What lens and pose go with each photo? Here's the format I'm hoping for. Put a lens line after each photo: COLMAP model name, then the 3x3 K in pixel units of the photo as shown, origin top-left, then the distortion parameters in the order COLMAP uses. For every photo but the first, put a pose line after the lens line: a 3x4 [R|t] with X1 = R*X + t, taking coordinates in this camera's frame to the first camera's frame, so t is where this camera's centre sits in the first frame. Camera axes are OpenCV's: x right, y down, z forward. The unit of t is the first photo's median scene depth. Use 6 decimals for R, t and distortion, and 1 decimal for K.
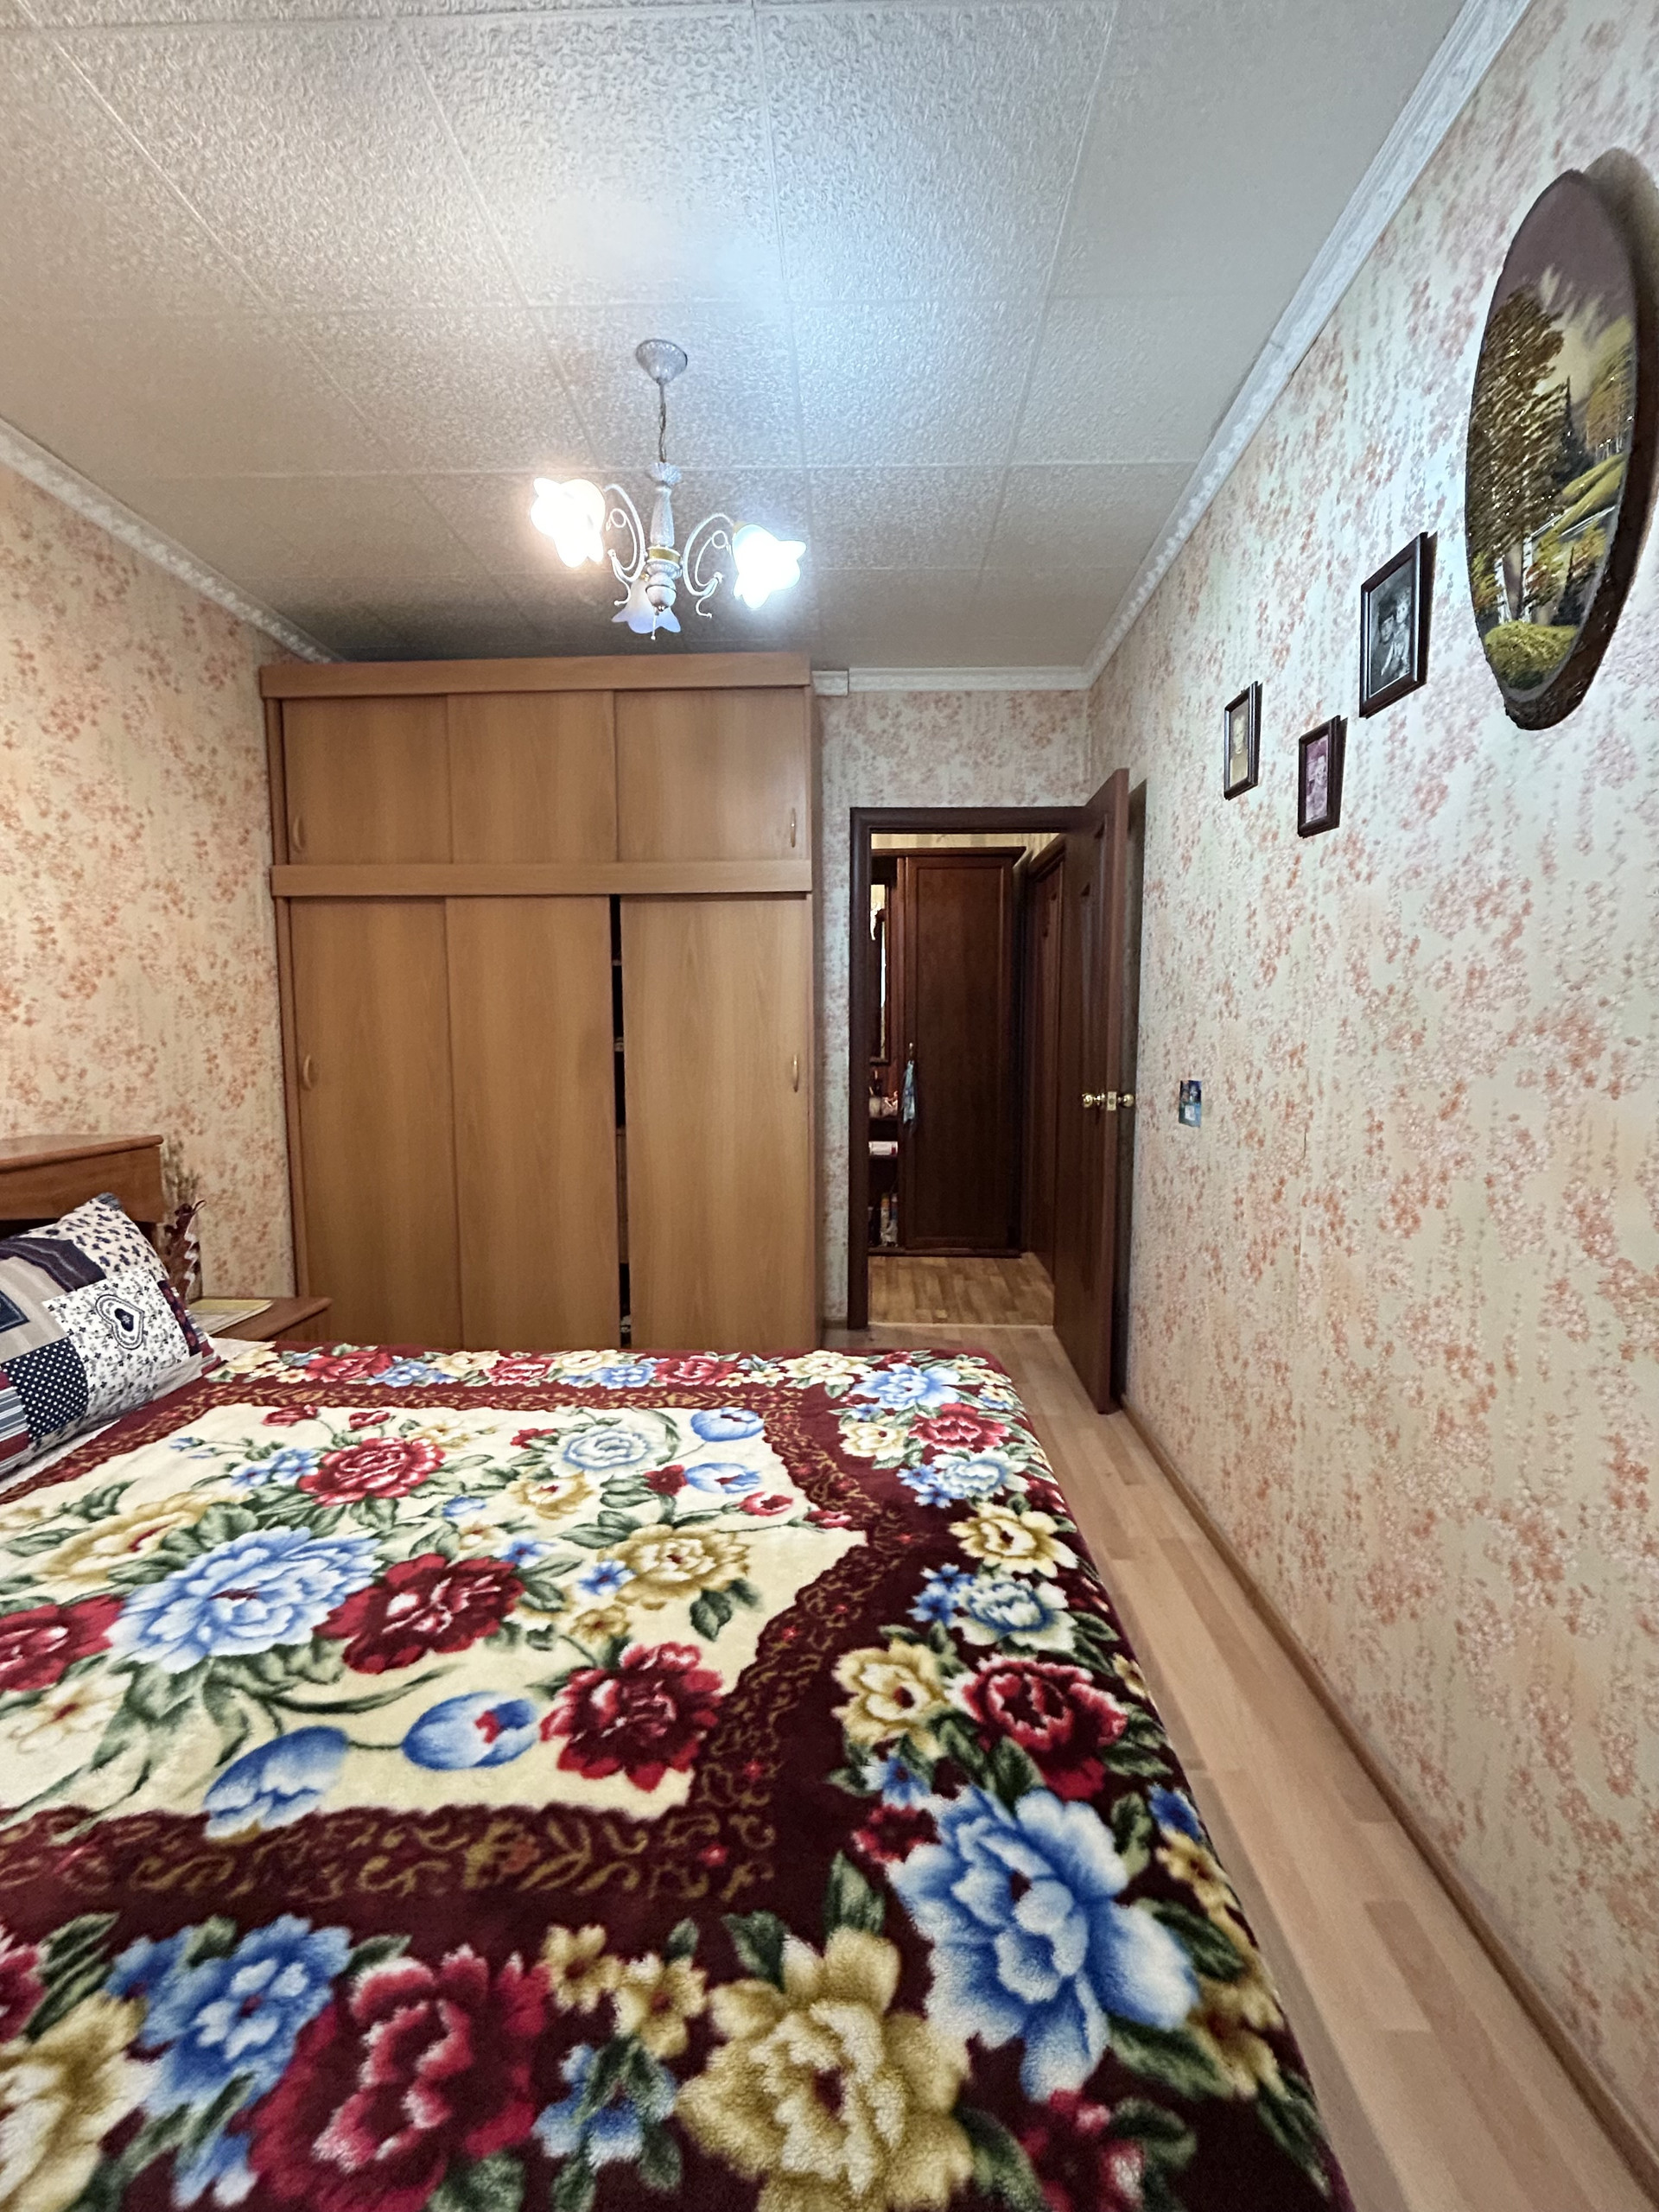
lens RADIAL K [[905.9, 0, 829.5], [0, 905.9, 1106.0], [0, 0, 1]] dist [-0.000289, 0.003014]
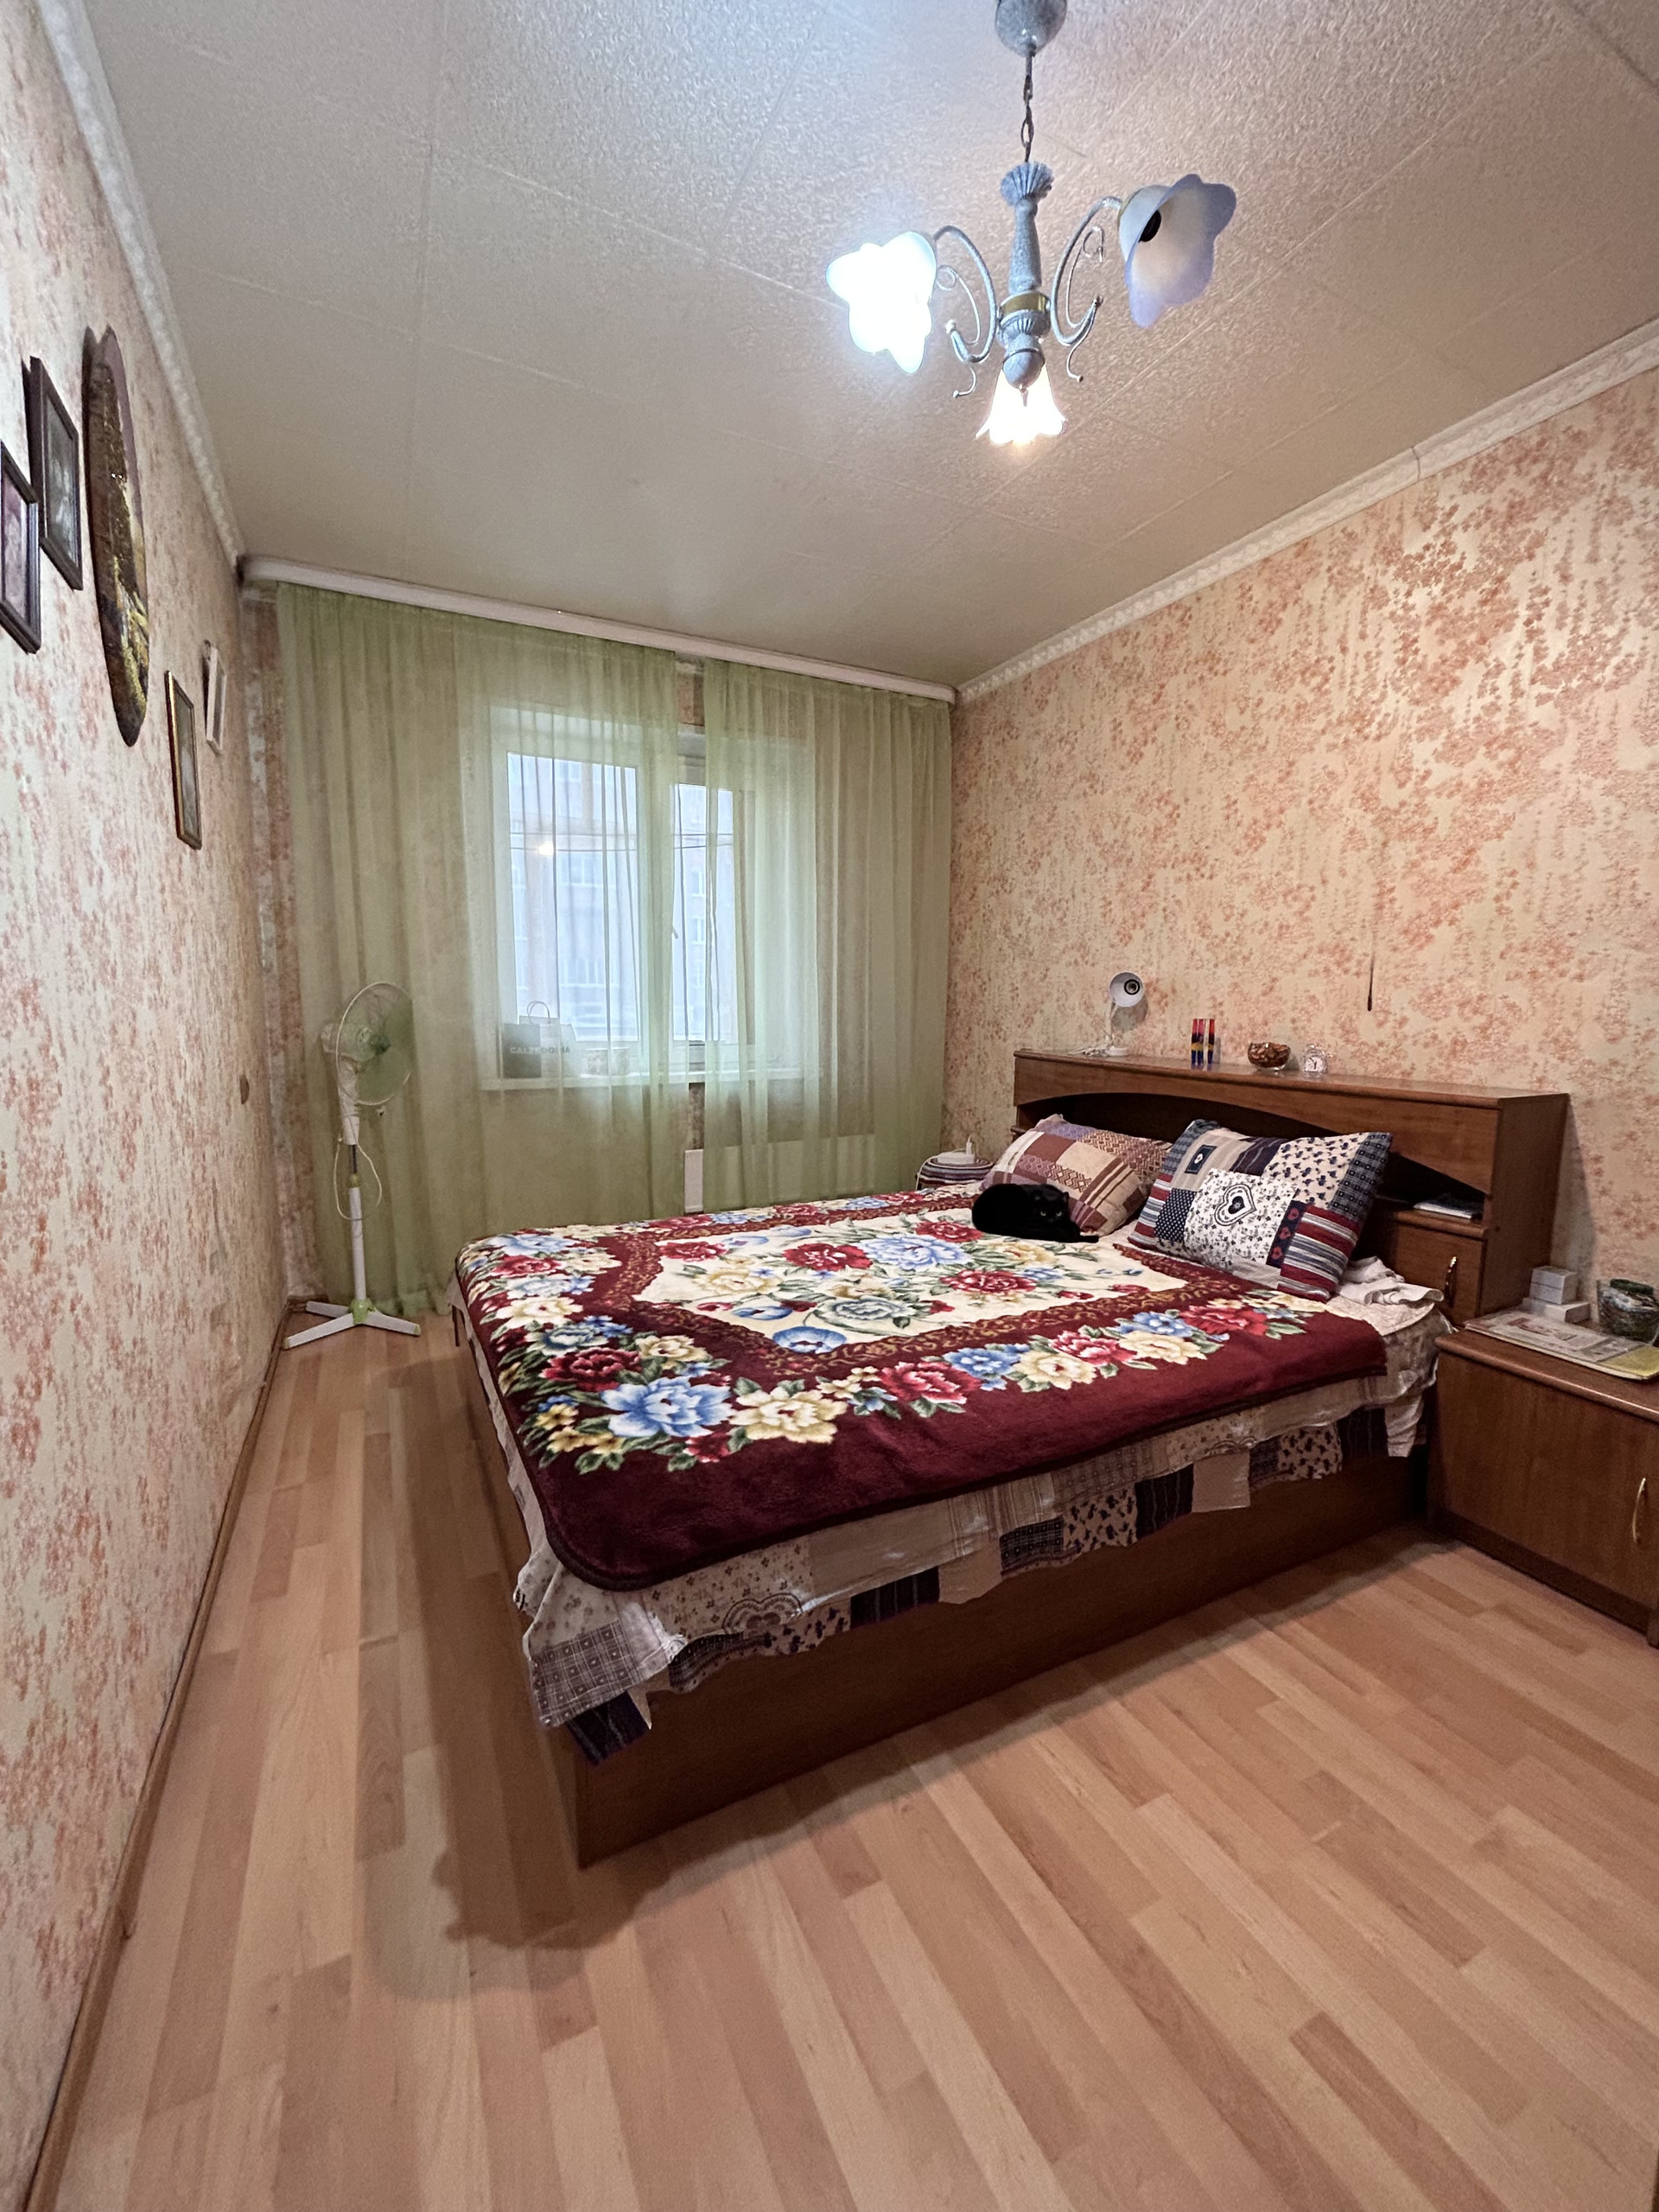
lens RADIAL K [[905.9, 0, 829.5], [0, 905.9, 1106.0], [0, 0, 1]] dist [-0.000289, 0.003014]
pose [[-0.875661, 0.051481, -0.480174, 0.391040], [-0.050090, 0.979257, 0.196335, -0.144460], [0.480321, 0.195975, -0.854918, 1.981920]]
